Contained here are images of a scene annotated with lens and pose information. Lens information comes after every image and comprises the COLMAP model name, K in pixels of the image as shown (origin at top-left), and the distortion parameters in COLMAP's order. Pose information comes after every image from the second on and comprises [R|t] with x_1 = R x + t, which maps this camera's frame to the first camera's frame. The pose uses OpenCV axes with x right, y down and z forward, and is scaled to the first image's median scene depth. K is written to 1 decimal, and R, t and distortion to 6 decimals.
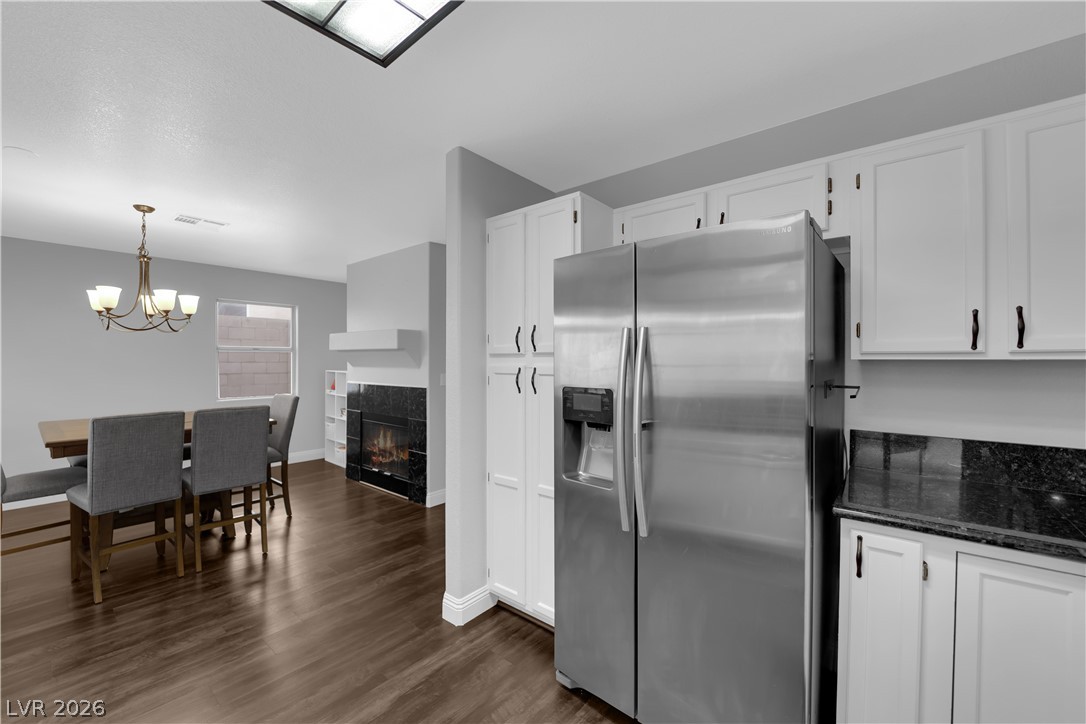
lens RADIAL K [[439.5, 0, 539.6], [0, 439.5, 364.0], [0, 0, 1]] dist [-0.010313, -0.001699]
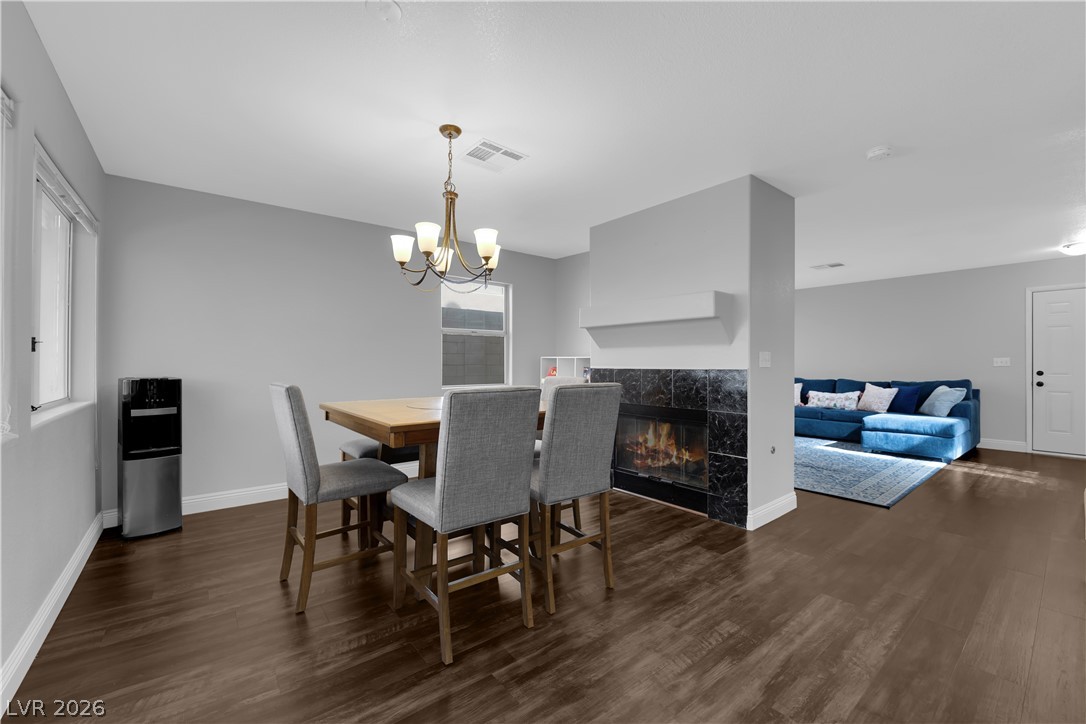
lens RADIAL K [[439.5, 0, 543.9], [0, 439.5, 362.4], [0, 0, 1]] dist [-0.010313, -0.001699]
pose [[0.979628, -0.000834, -0.200818, -0.435589], [-0.001007, 0.999958, -0.009064, 0.048369], [0.200817, 0.009081, 0.979587, 0.195753]]
